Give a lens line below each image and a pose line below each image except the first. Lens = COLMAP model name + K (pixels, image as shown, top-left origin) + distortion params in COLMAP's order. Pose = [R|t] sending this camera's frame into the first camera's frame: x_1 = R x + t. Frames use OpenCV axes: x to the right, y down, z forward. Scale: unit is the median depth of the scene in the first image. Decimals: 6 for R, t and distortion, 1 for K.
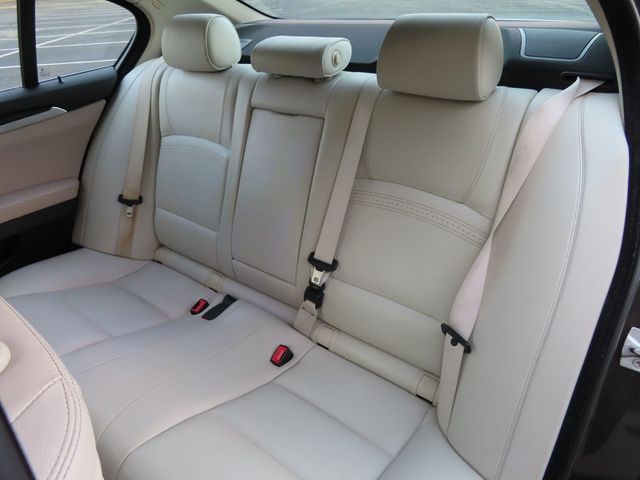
lens RADIAL K [[462.6, 0, 319.8], [0, 462.6, 238.2], [0, 0, 1]] dist [-0.000803, 0.002888]
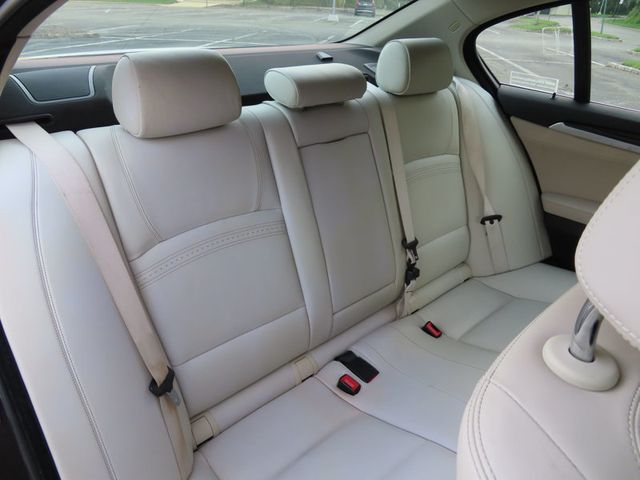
lens RADIAL K [[462.6, 0, 319.8], [0, 462.6, 238.2], [0, 0, 1]] dist [-0.000803, 0.002888]
pose [[0.156562, -0.402014, 0.902149, -1.030929], [0.450789, 0.841810, 0.296893, -0.389706], [-0.878793, 0.360197, 0.313019, 0.773717]]
